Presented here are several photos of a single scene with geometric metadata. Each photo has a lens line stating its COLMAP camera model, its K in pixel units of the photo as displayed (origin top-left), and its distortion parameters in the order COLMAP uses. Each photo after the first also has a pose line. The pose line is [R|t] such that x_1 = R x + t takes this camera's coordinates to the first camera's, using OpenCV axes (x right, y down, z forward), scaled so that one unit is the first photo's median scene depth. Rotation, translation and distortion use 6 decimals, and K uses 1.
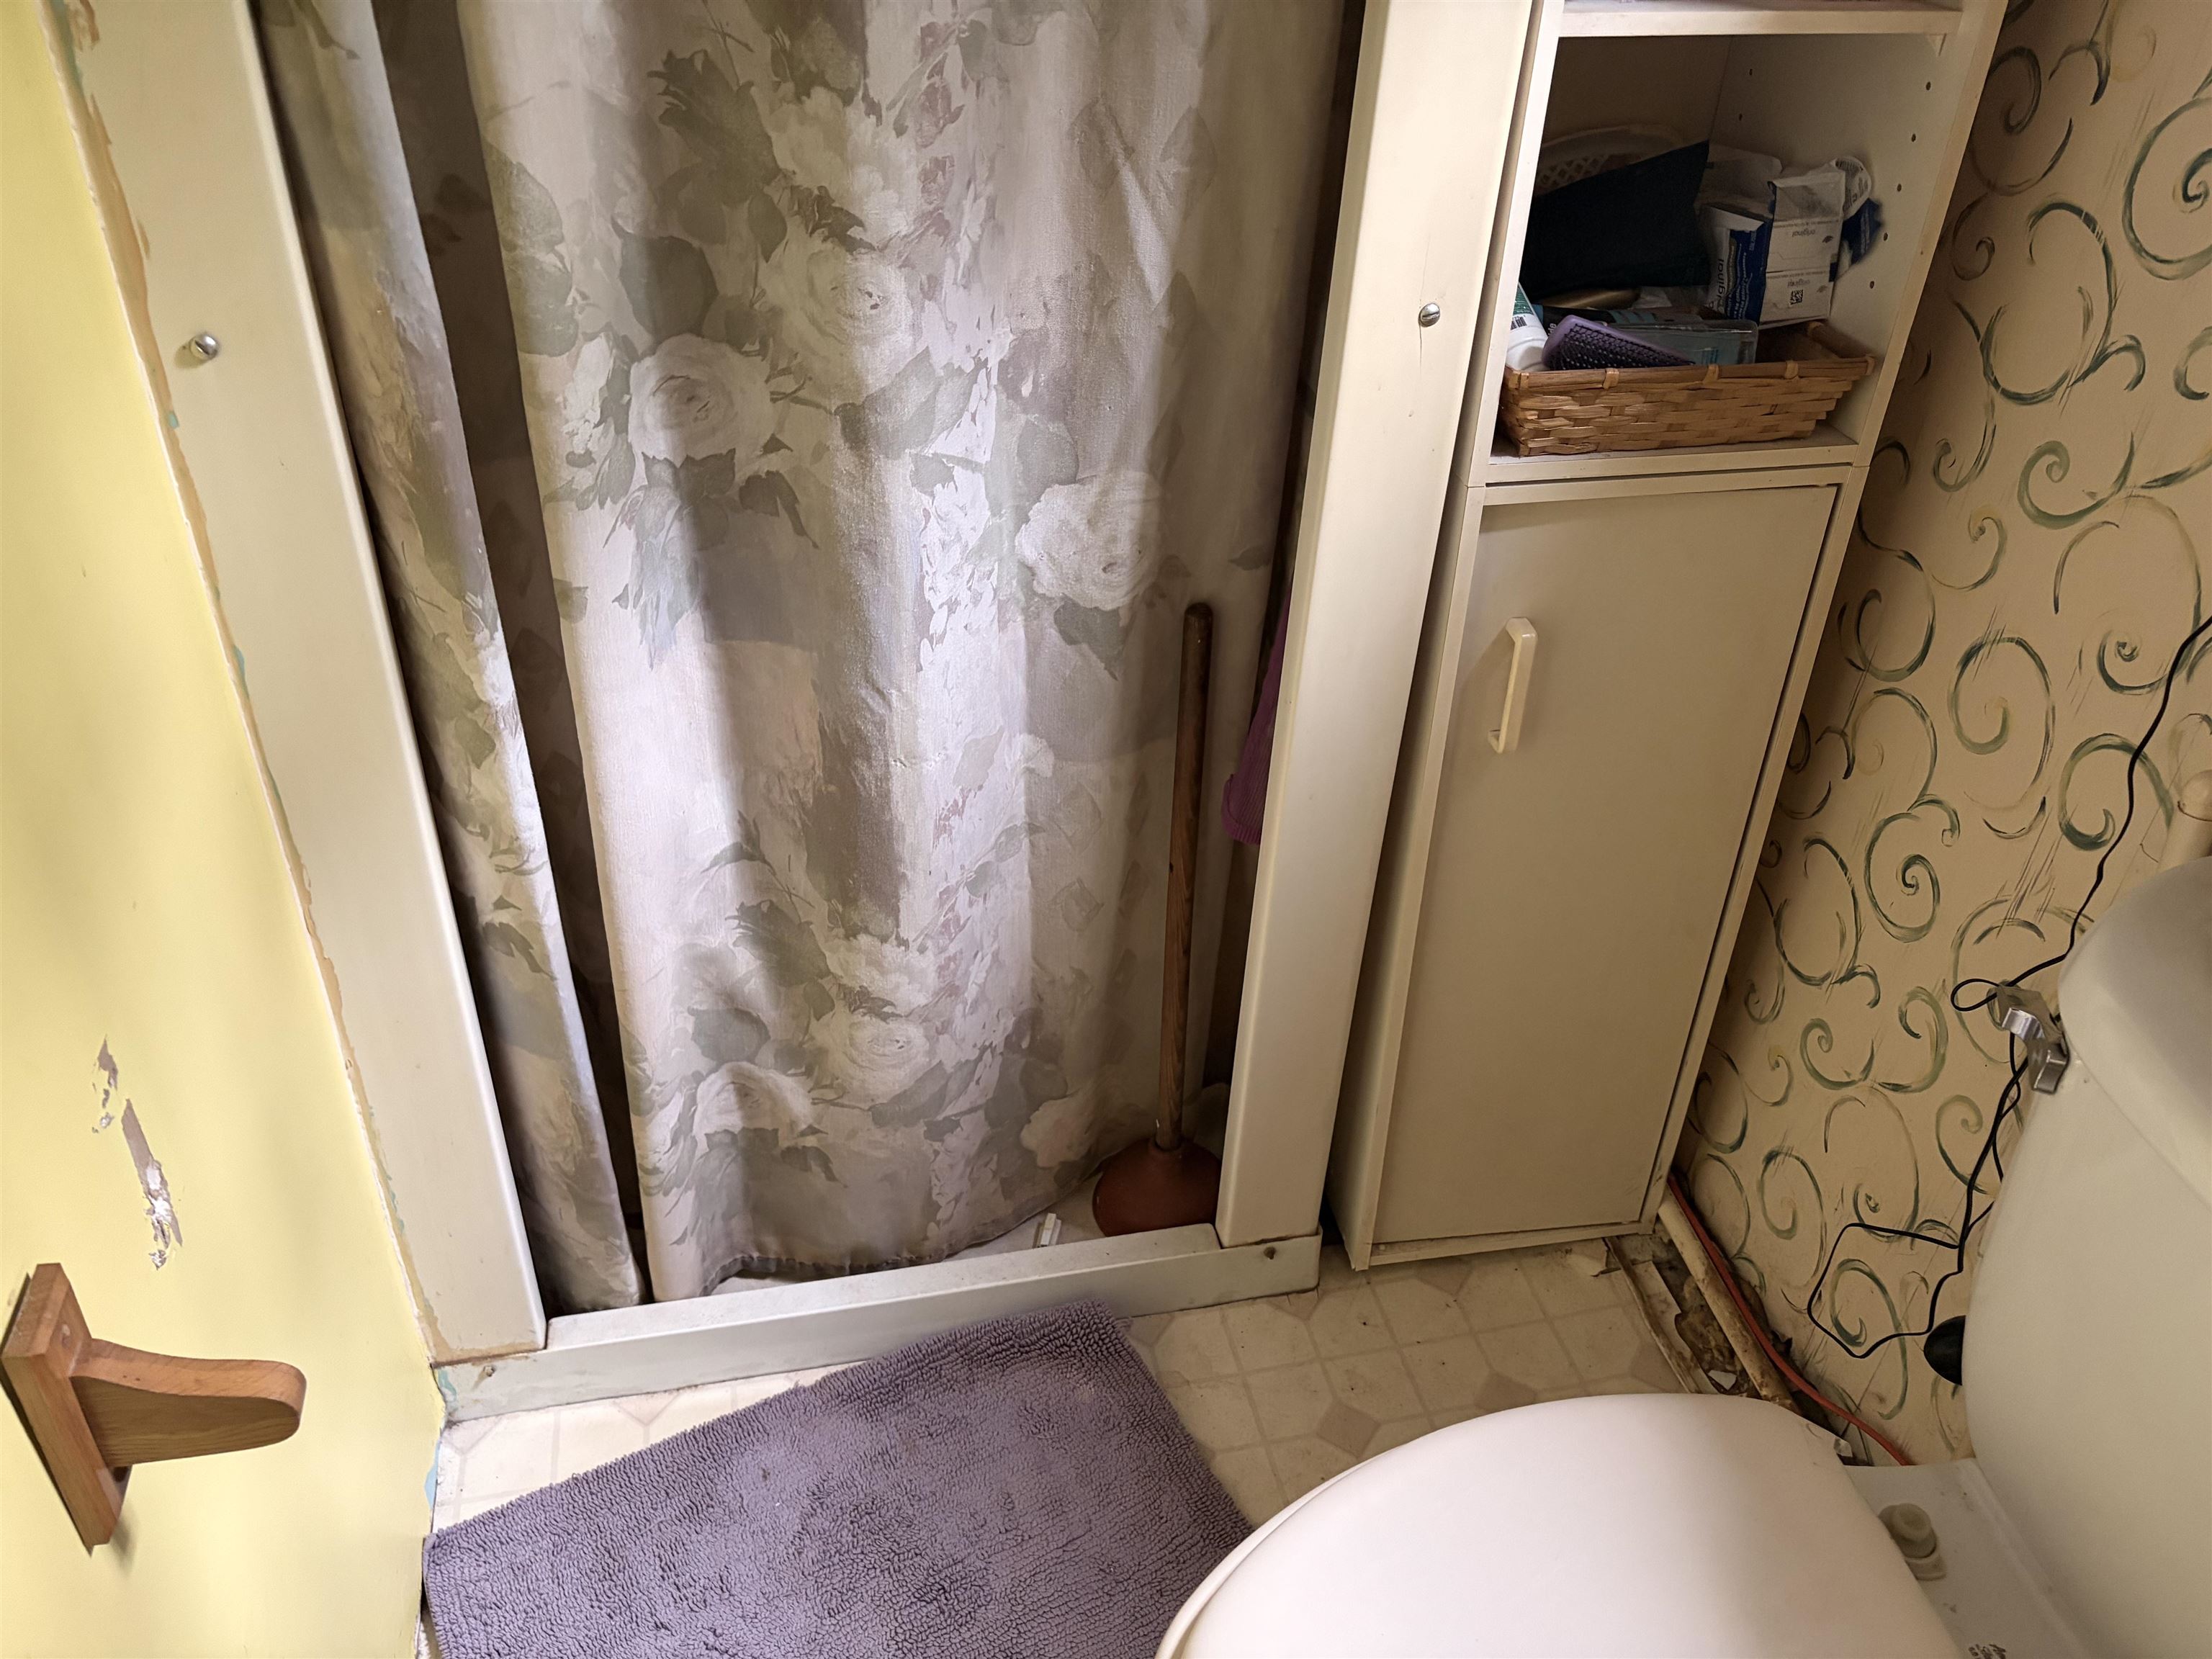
lens RADIAL K [[1624.1, 0, 1106.0], [0, 1624.1, 829.5], [0, 0, 1]] dist [-0.011053, -0.007797]
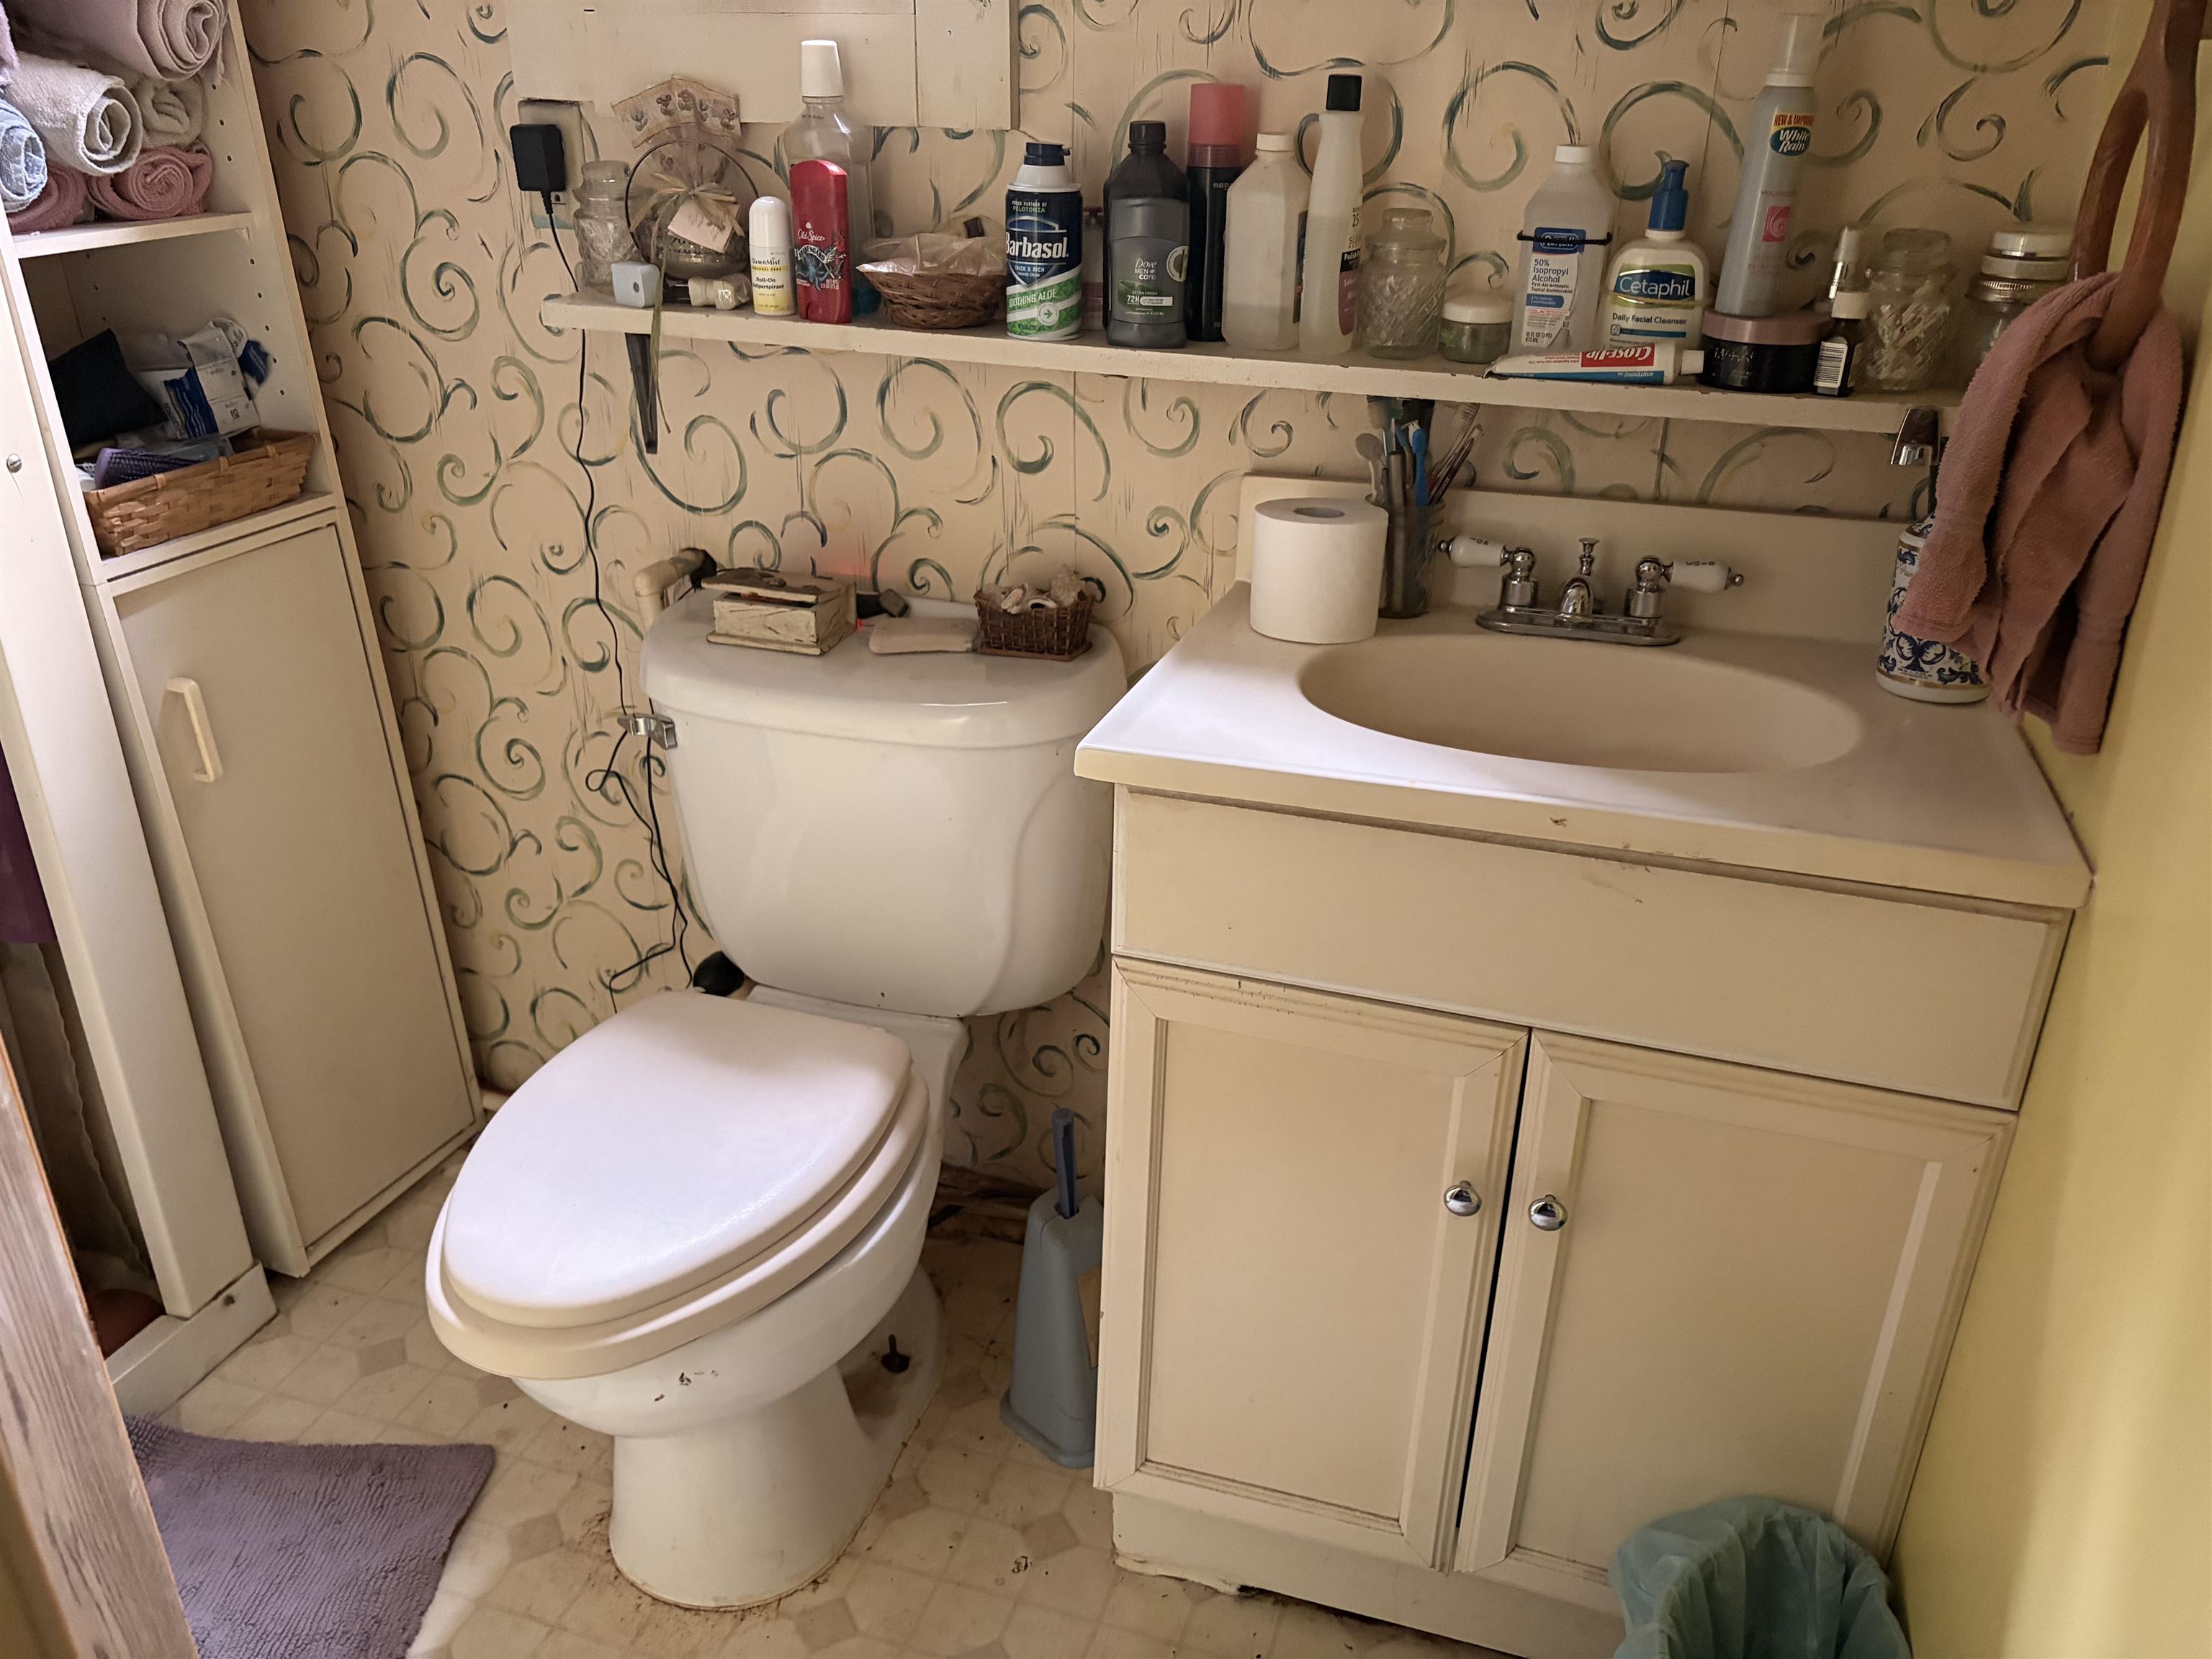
lens RADIAL K [[1665.7, 0, 1106.6], [0, 1665.7, 839.1], [0, 0, 1]] dist [0.044327, -0.045687]
pose [[0.506154, -0.386702, 0.770889, -0.473935], [0.507481, 0.856262, 0.096324, 0.239497], [-0.697331, 0.342457, 0.629644, -0.341219]]
